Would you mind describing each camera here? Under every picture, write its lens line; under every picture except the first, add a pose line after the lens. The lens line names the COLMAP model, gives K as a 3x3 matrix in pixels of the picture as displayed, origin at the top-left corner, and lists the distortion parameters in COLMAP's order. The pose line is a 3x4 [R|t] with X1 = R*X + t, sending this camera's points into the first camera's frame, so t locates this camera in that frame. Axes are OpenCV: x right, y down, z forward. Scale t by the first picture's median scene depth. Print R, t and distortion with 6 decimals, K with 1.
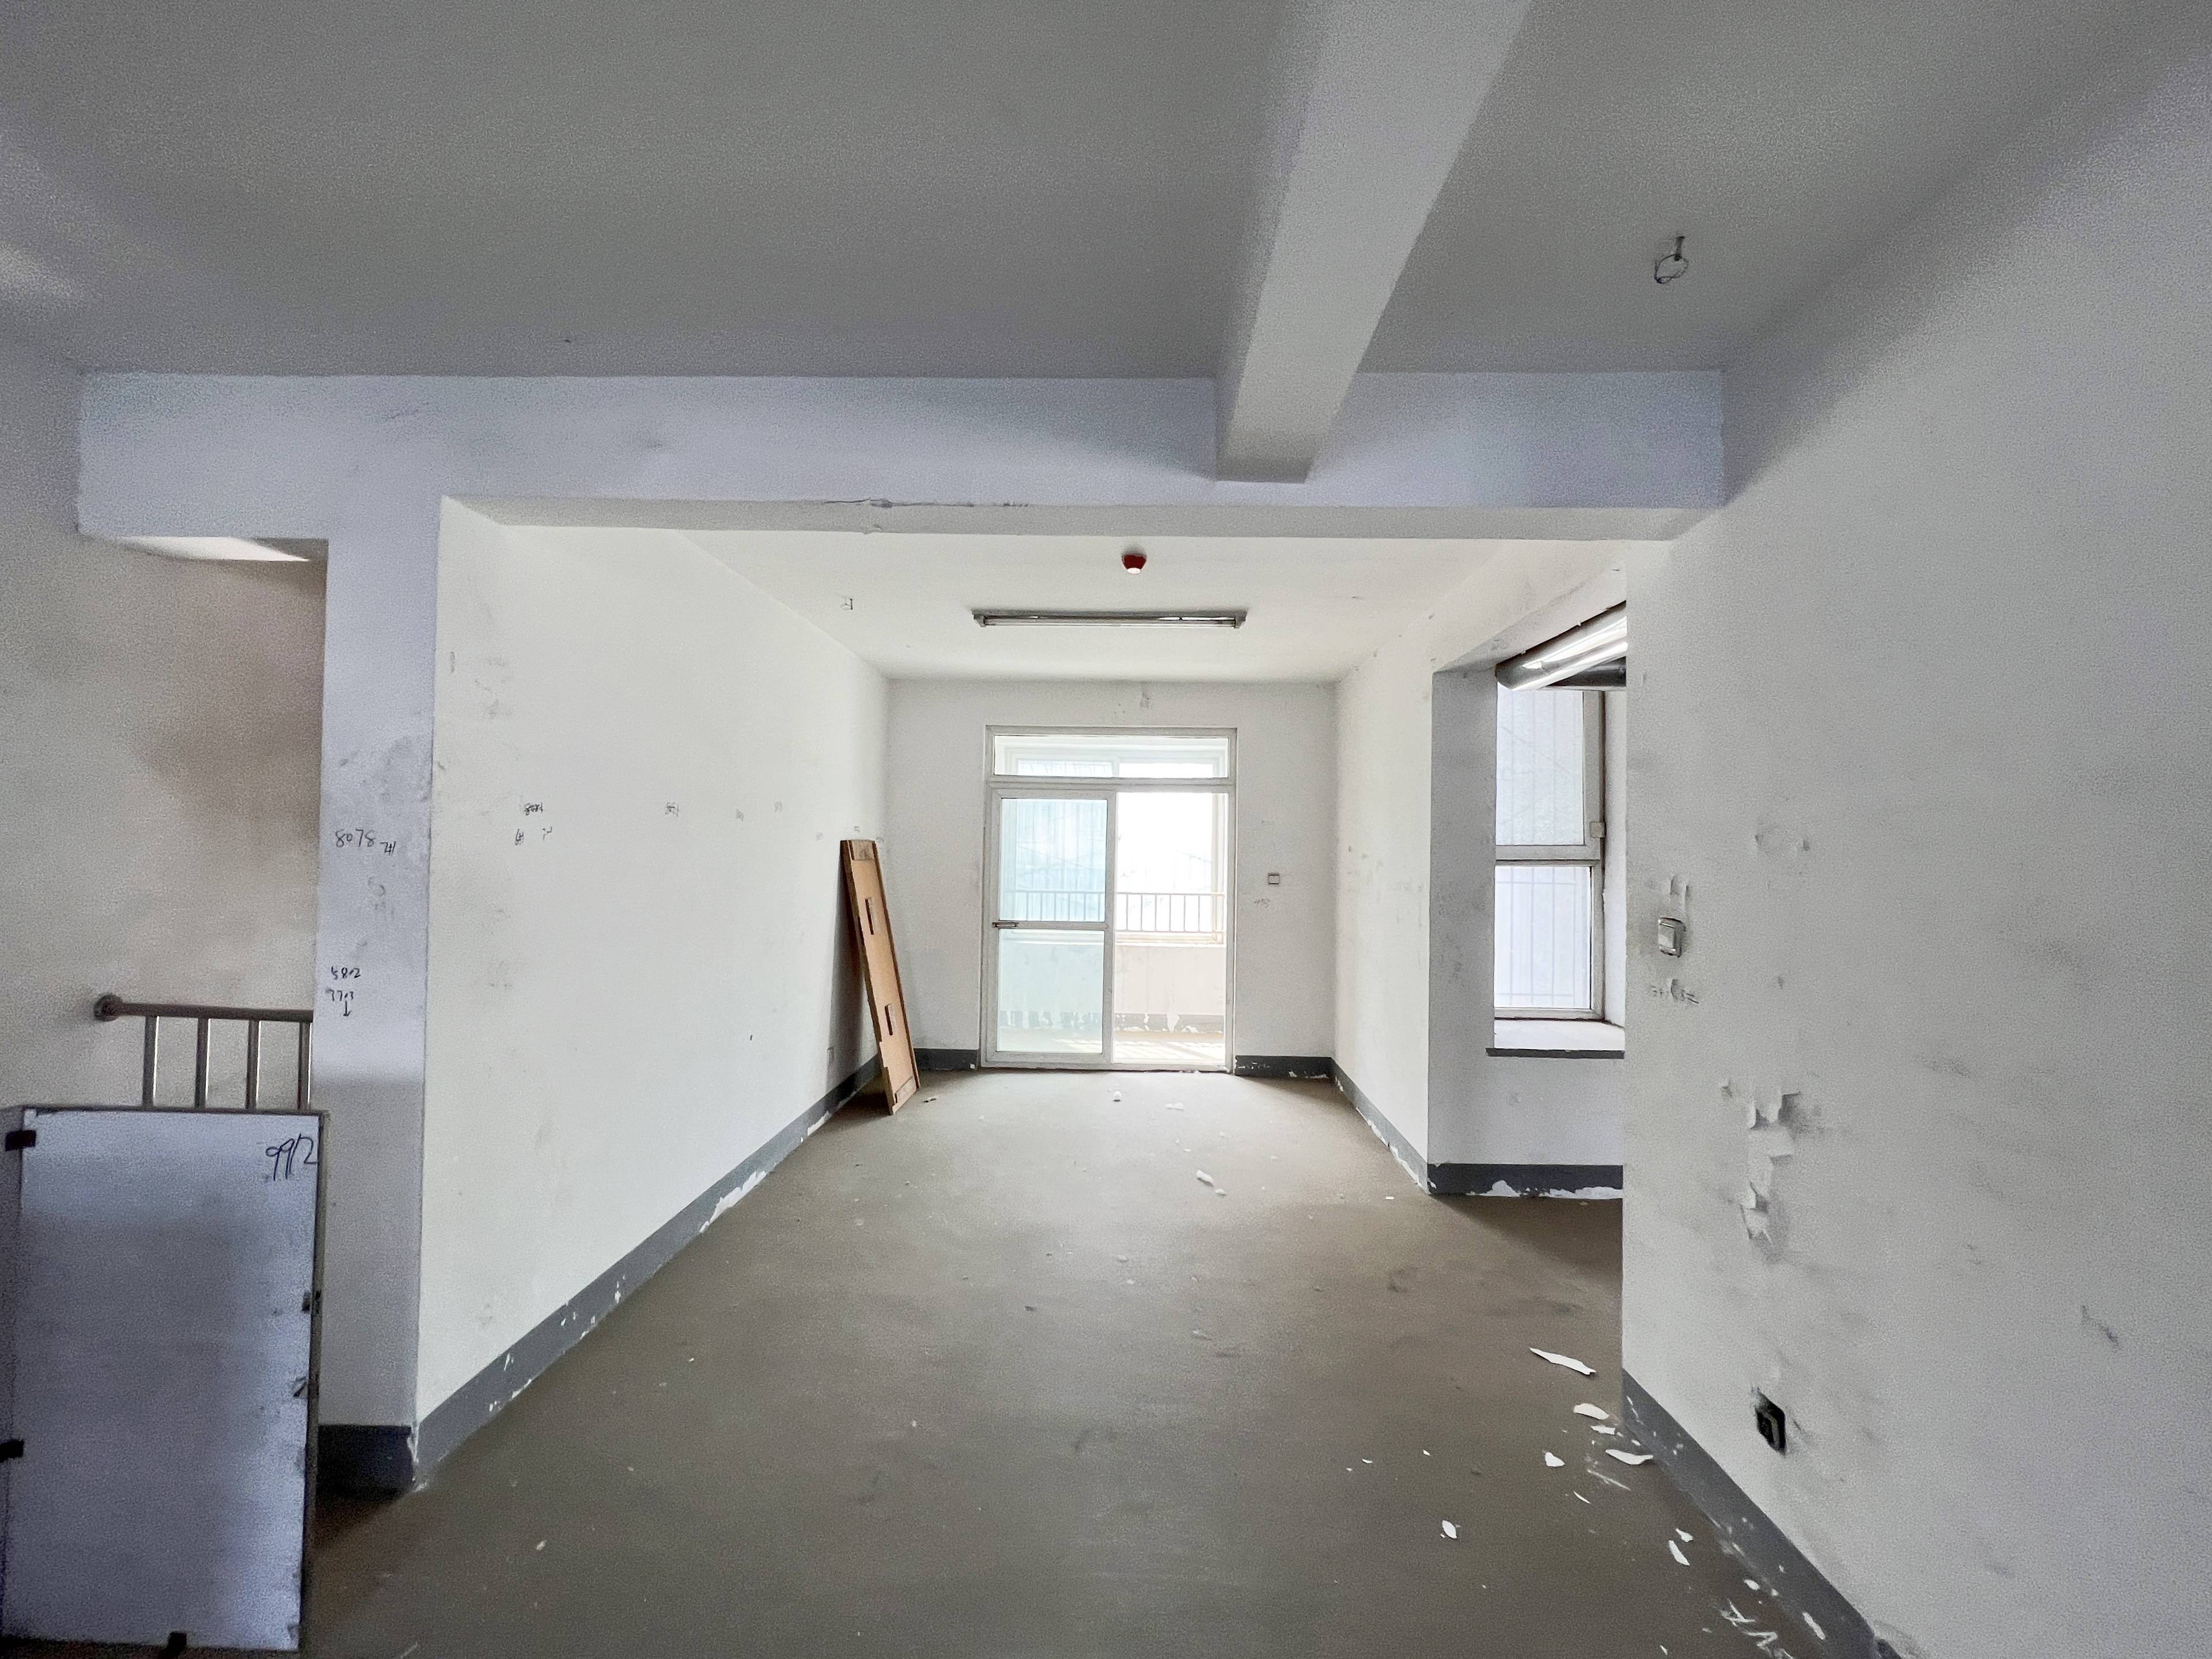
lens RADIAL K [[915.6, 0, 1092.8], [0, 915.6, 821.6], [0, 0, 1]] dist [-0.000213, -0.000252]
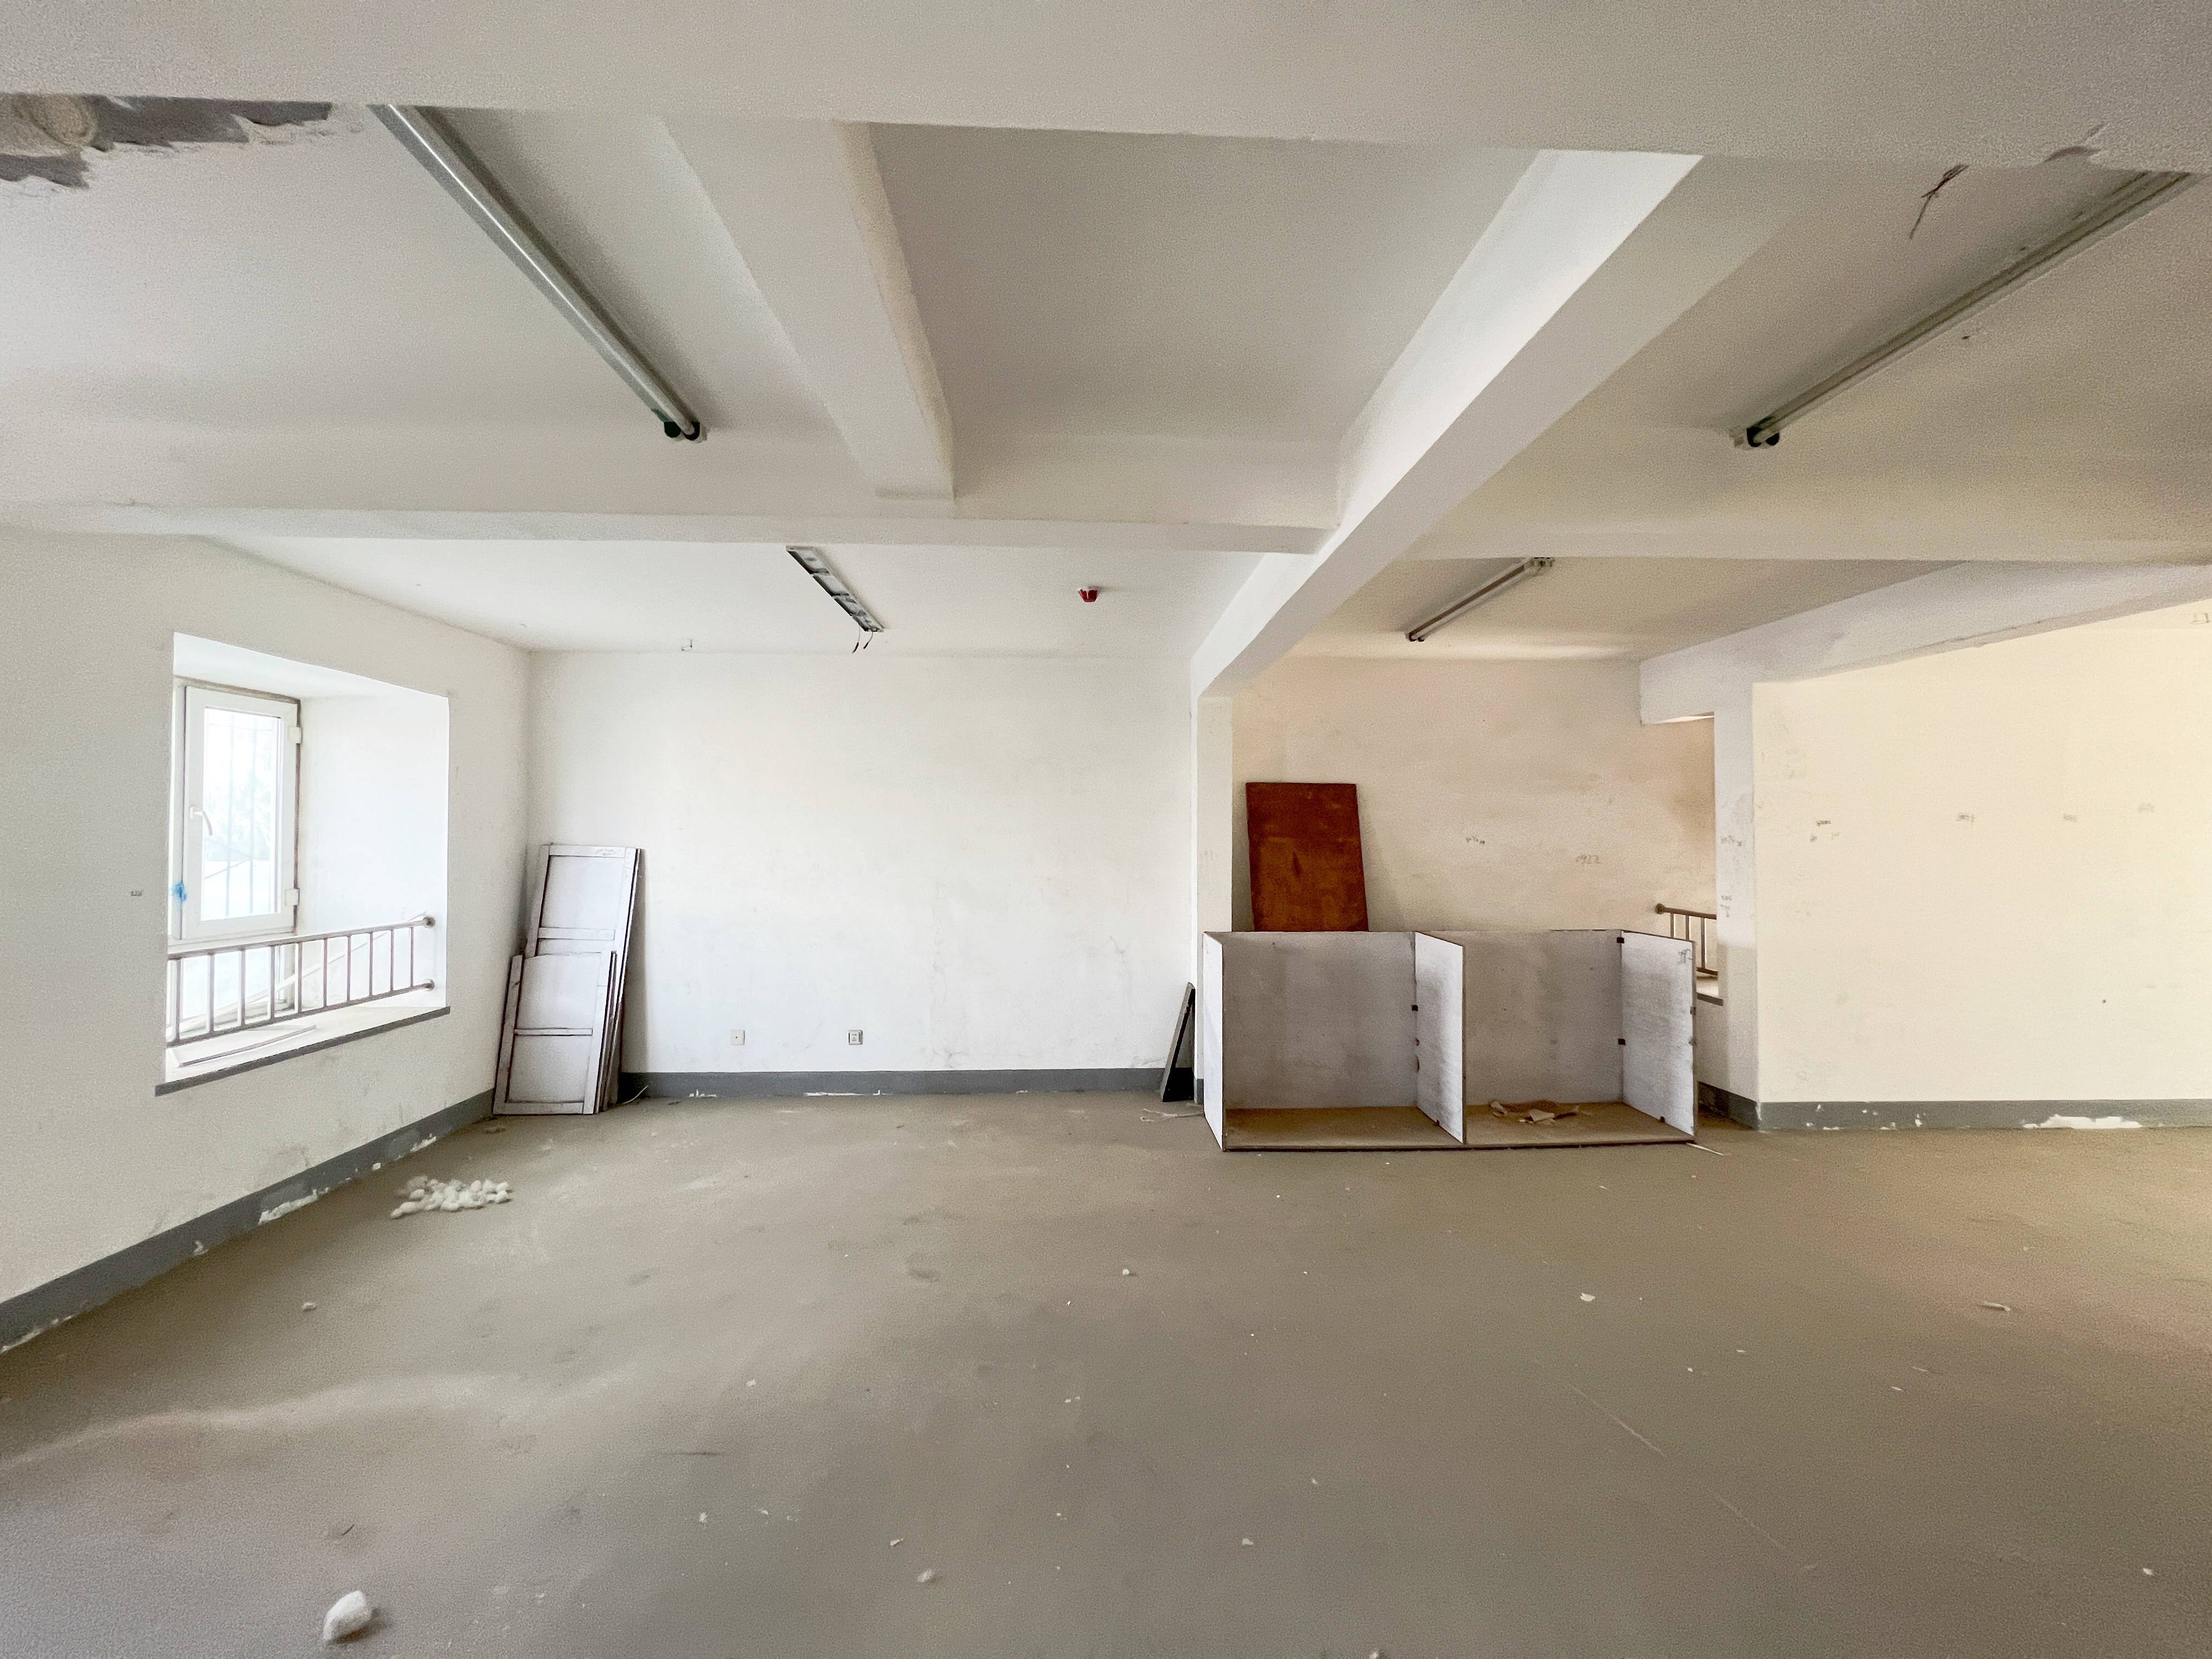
lens RADIAL K [[915.6, 0, 1092.6], [0, 915.6, 828.4], [0, 0, 1]] dist [-0.000213, -0.000252]
pose [[0.069055, -0.026819, -0.997252, 1.370623], [0.028941, 0.999272, -0.024869, 0.000788], [0.997193, -0.027144, 0.069781, -0.745259]]
